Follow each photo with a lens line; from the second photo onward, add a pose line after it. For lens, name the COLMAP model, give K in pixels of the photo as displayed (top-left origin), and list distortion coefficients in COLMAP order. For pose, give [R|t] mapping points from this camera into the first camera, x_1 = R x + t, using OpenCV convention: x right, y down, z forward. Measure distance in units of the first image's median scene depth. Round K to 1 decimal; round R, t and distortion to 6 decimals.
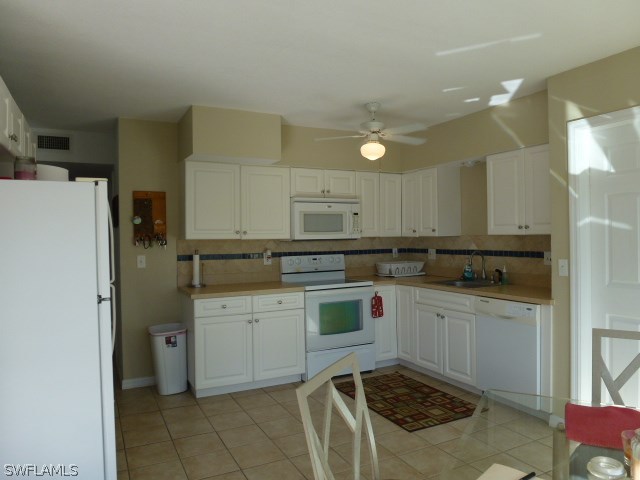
lens RADIAL K [[459.7, 0, 322.9], [0, 459.7, 239.7], [0, 0, 1]] dist [-0.042466, 0.008416]
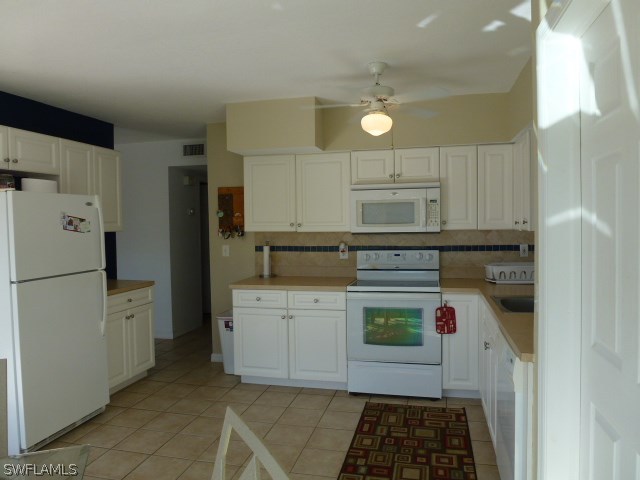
lens RADIAL K [[459.7, 0, 322.9], [0, 459.7, 239.7], [0, 0, 1]] dist [-0.042466, 0.008416]
pose [[0.761287, 0.027286, -0.647841, 0.489687], [-0.000980, 0.999161, 0.040931, -0.023925], [0.648415, -0.030526, 0.760675, 0.292536]]
